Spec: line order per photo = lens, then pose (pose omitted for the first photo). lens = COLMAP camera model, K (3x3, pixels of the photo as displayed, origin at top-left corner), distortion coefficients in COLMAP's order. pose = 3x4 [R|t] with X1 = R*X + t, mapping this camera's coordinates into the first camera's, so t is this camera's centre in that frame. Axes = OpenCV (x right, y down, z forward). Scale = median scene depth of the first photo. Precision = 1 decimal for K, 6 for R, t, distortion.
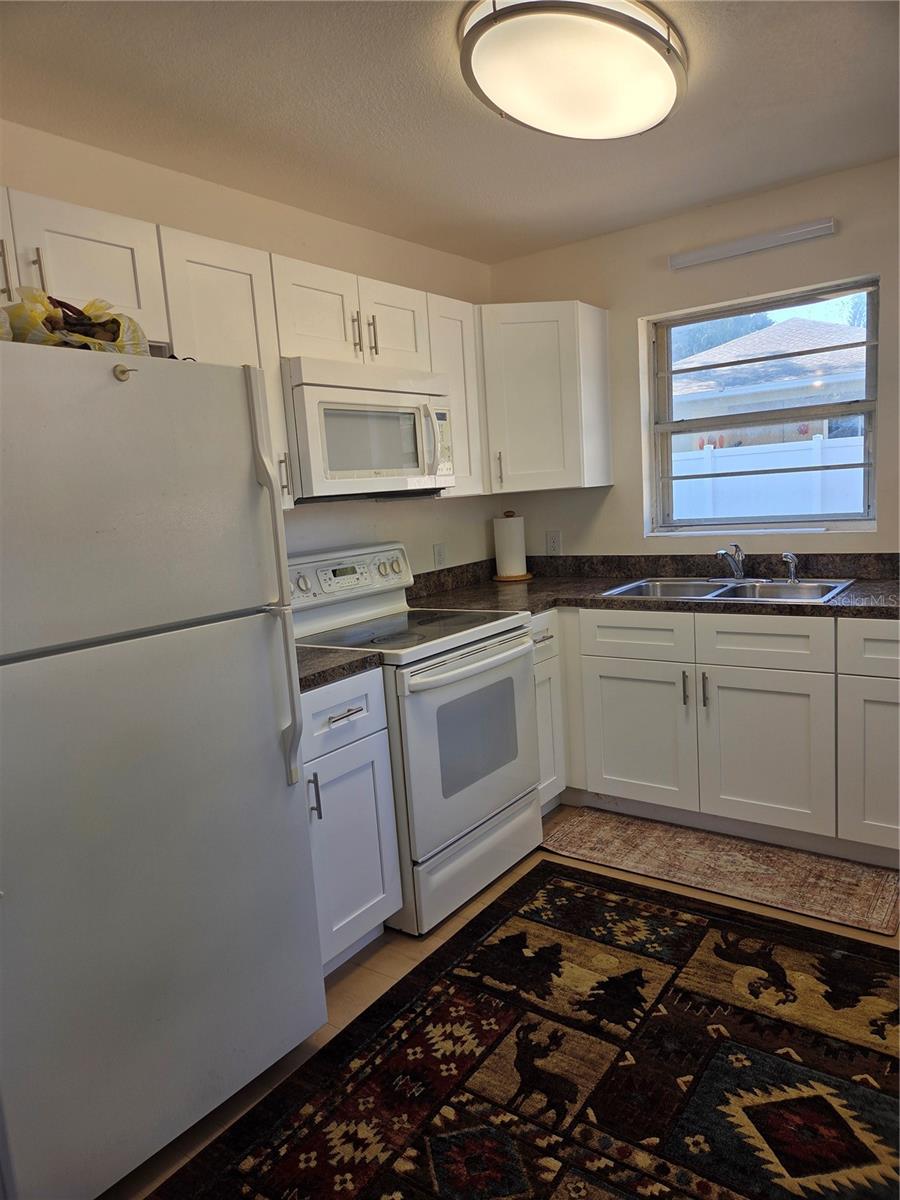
lens RADIAL K [[811.0, 0, 432.2], [0, 811.0, 608.4], [0, 0, 1]] dist [0.066965, -0.059274]
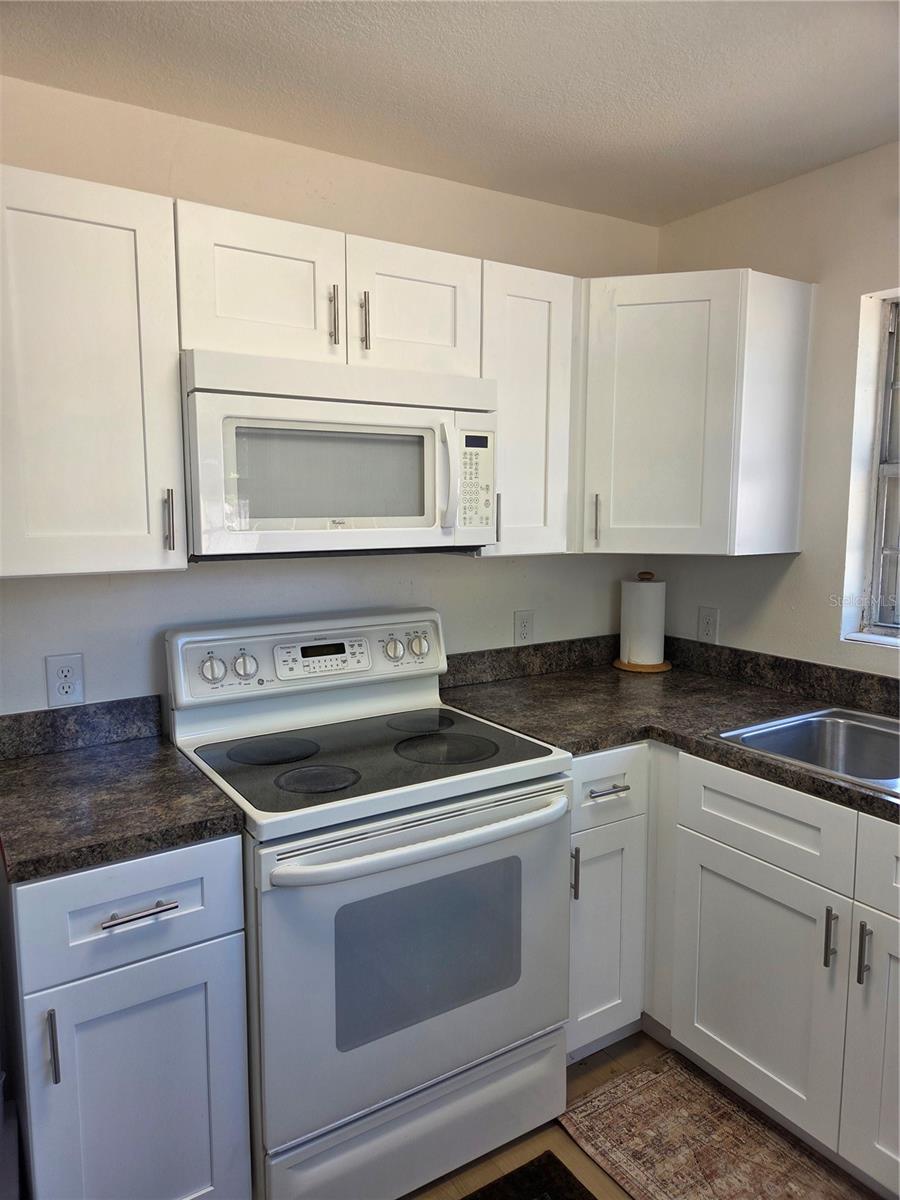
lens RADIAL K [[811.0, 0, 440.8], [0, 811.0, 594.2], [0, 0, 1]] dist [0.066965, -0.059274]
pose [[0.932147, 0.111850, -0.344371, 0.246242], [-0.116676, 0.993147, 0.006751, -0.119553], [0.342766, 0.033887, 0.938809, 0.388614]]
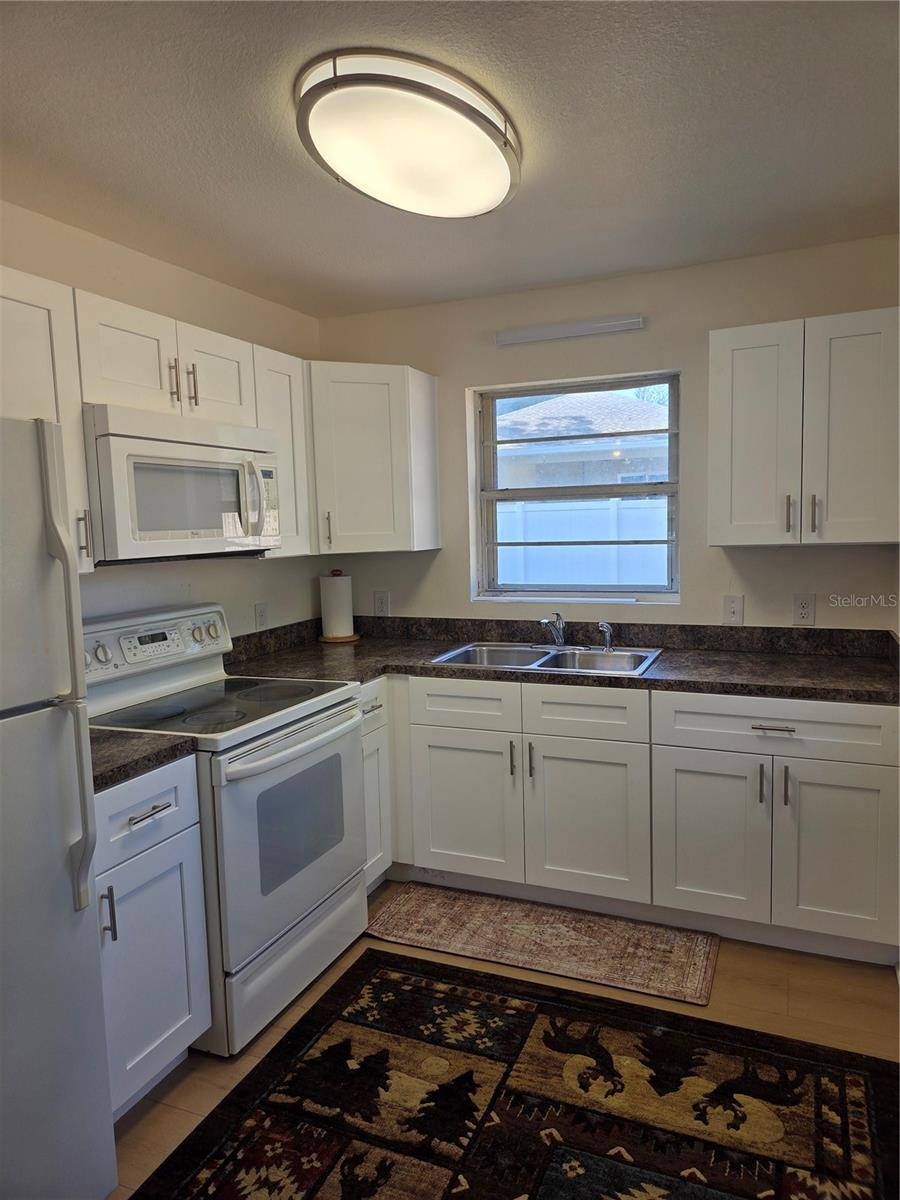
lens RADIAL K [[811.0, 0, 448.6], [0, 811.0, 602.6], [0, 0, 1]] dist [0.066965, -0.059274]
pose [[0.970561, 0.019811, 0.240039, -0.009207], [-0.006720, 0.998451, -0.055234, -0.039855], [-0.240762, 0.051994, 0.969191, 0.047297]]
